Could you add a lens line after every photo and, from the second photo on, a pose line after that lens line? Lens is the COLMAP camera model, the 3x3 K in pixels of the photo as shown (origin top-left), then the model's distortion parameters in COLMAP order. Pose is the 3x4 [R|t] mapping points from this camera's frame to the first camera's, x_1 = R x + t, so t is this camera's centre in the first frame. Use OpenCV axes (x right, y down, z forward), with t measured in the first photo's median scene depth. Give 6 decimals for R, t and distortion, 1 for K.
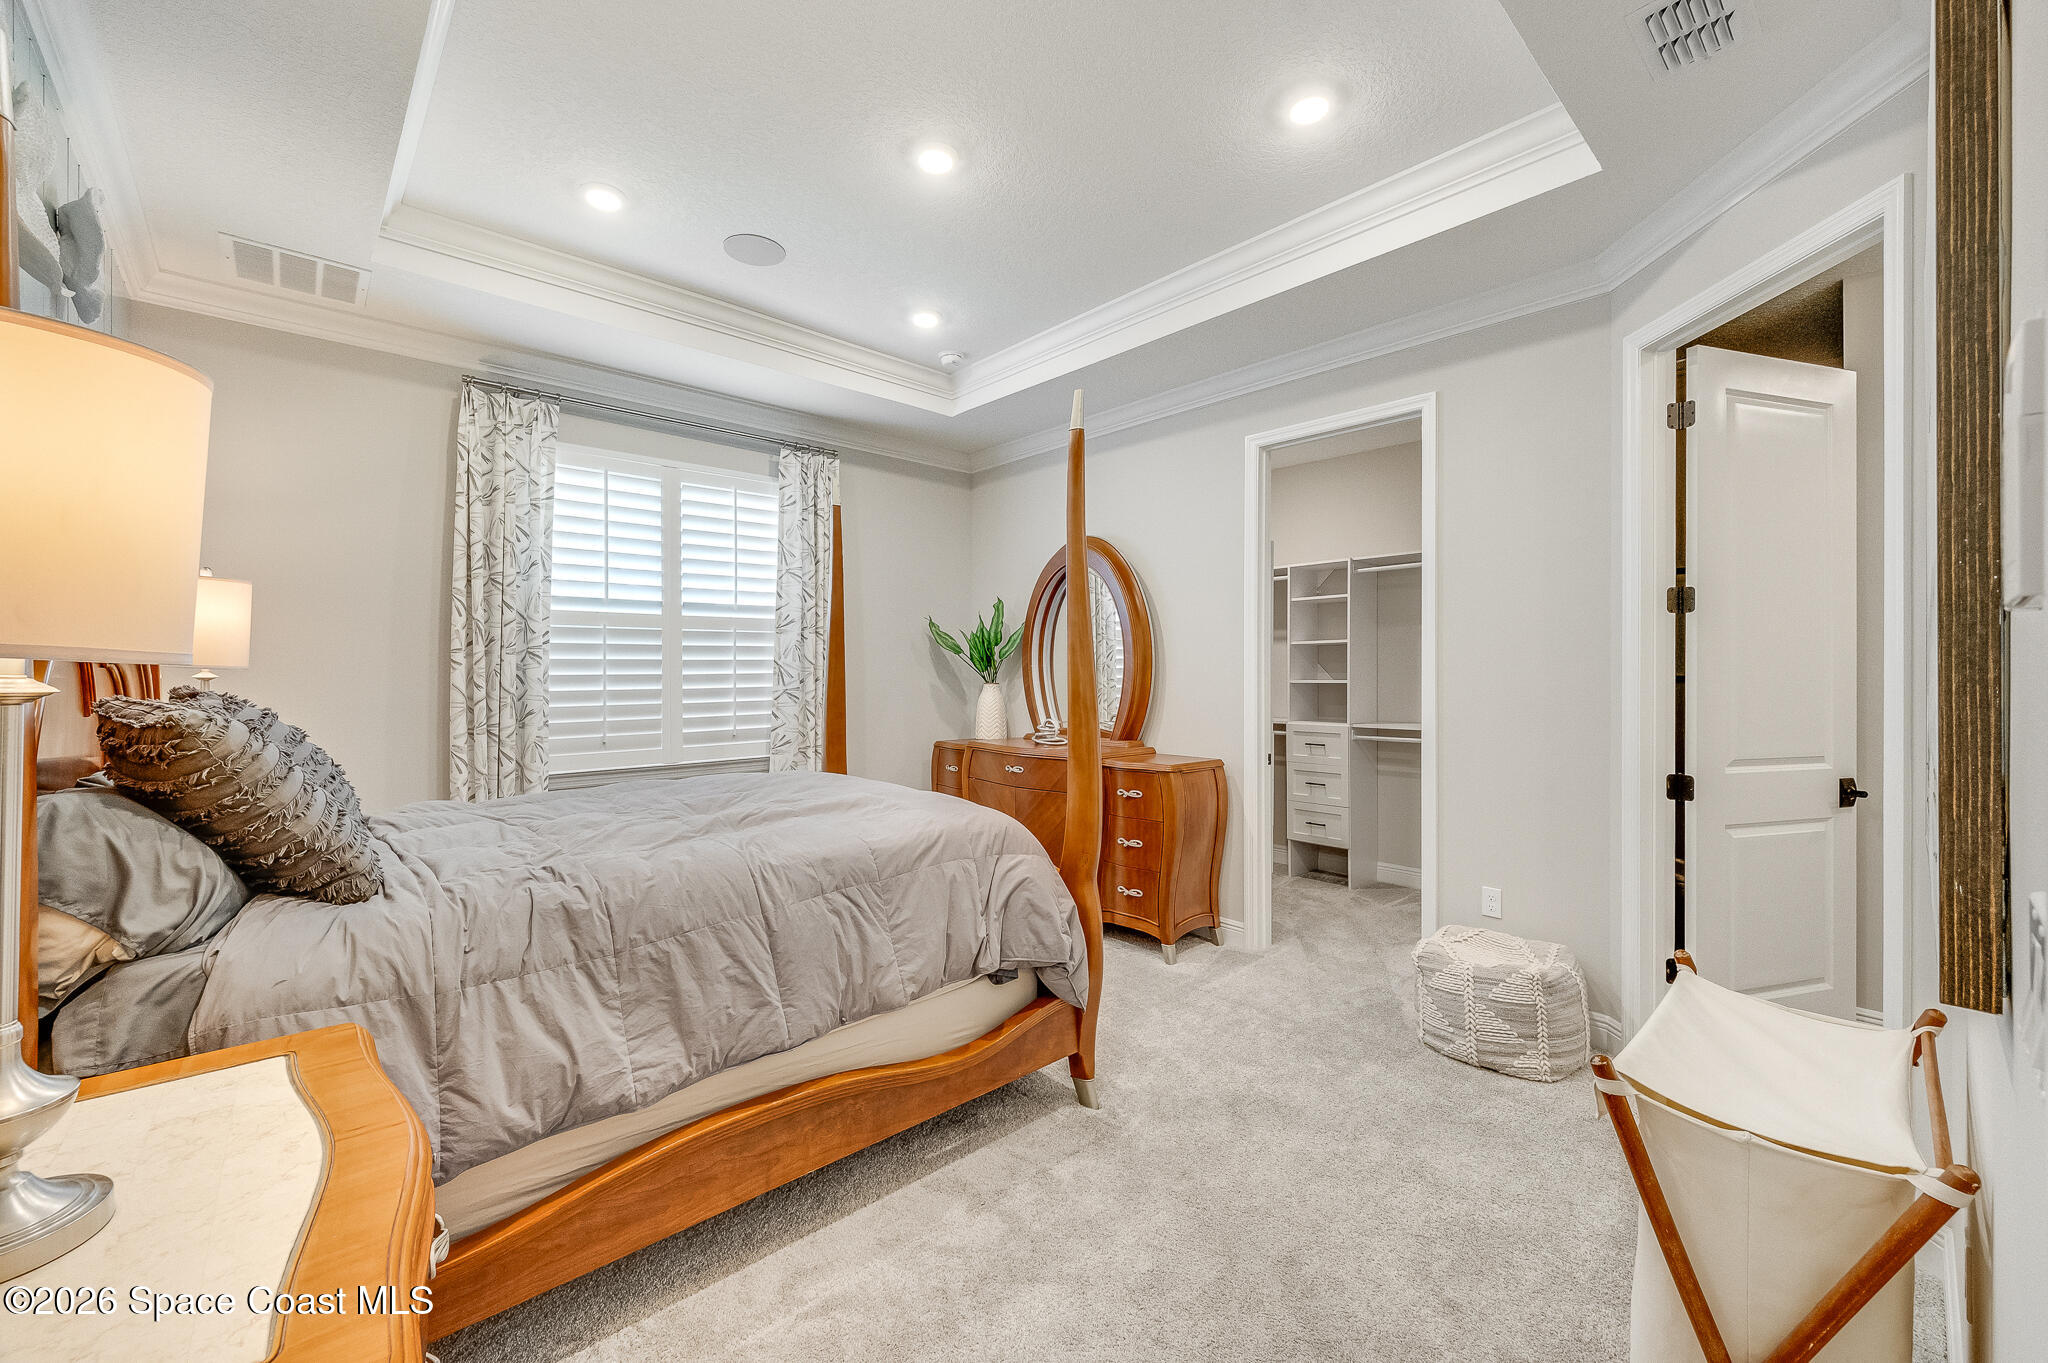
lens RADIAL K [[835.2, 0, 1018.9], [0, 835.2, 669.8], [0, 0, 1]] dist [0.002207, -0.000012]
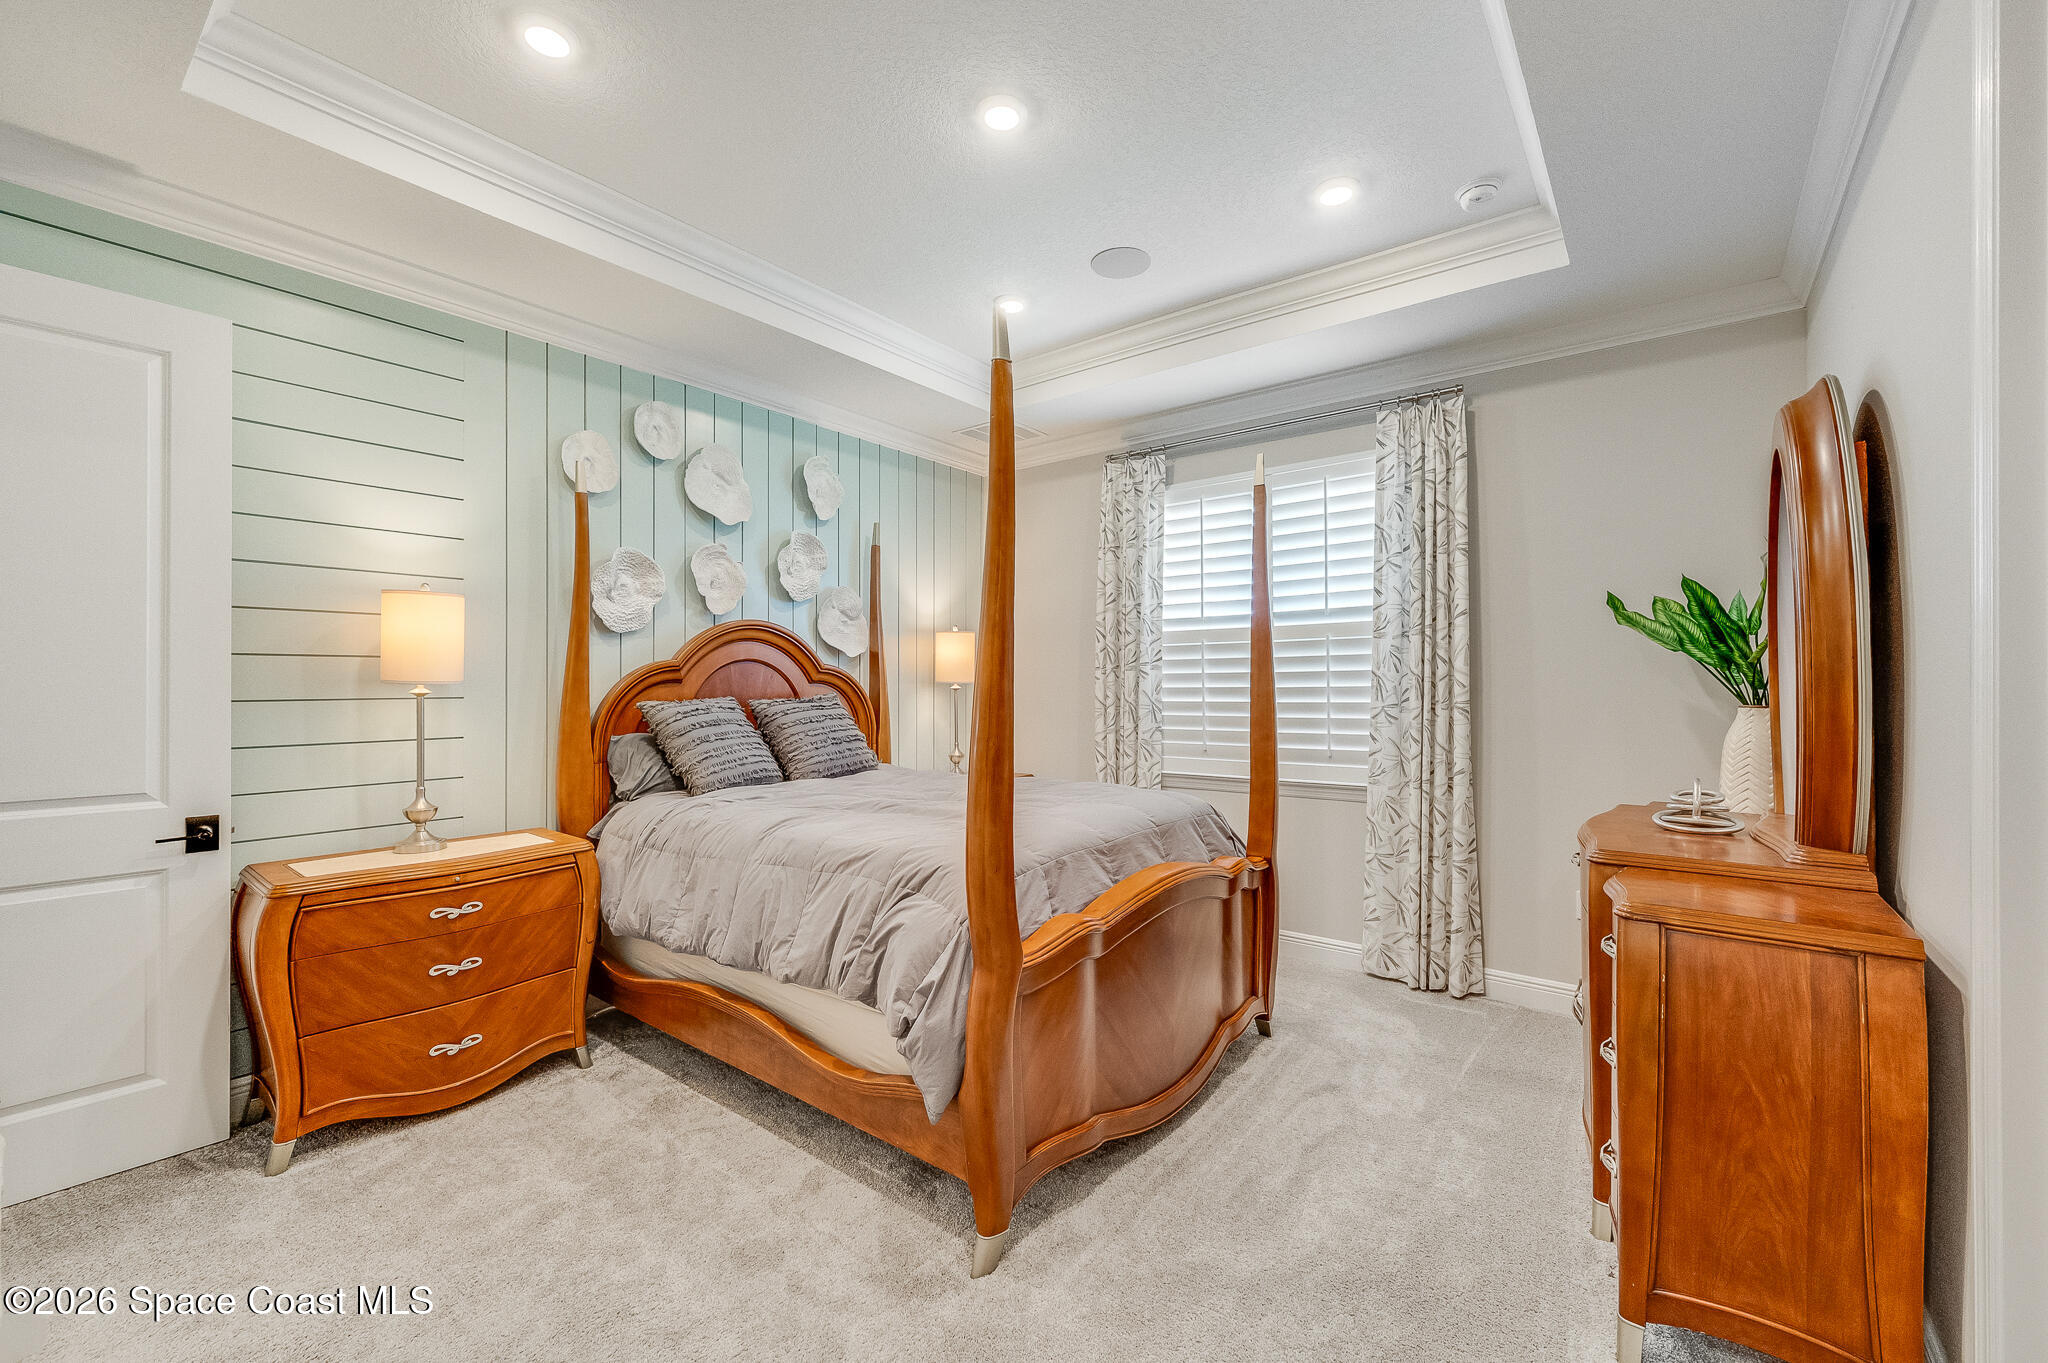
lens RADIAL K [[835.2, 0, 1016.6], [0, 835.2, 682.0], [0, 0, 1]] dist [0.002207, -0.000012]
pose [[0.163328, -0.003587, -0.986565, 0.474519], [0.002534, 0.999992, -0.003216, 0.001462], [0.986569, -0.001975, 0.163336, 0.523322]]
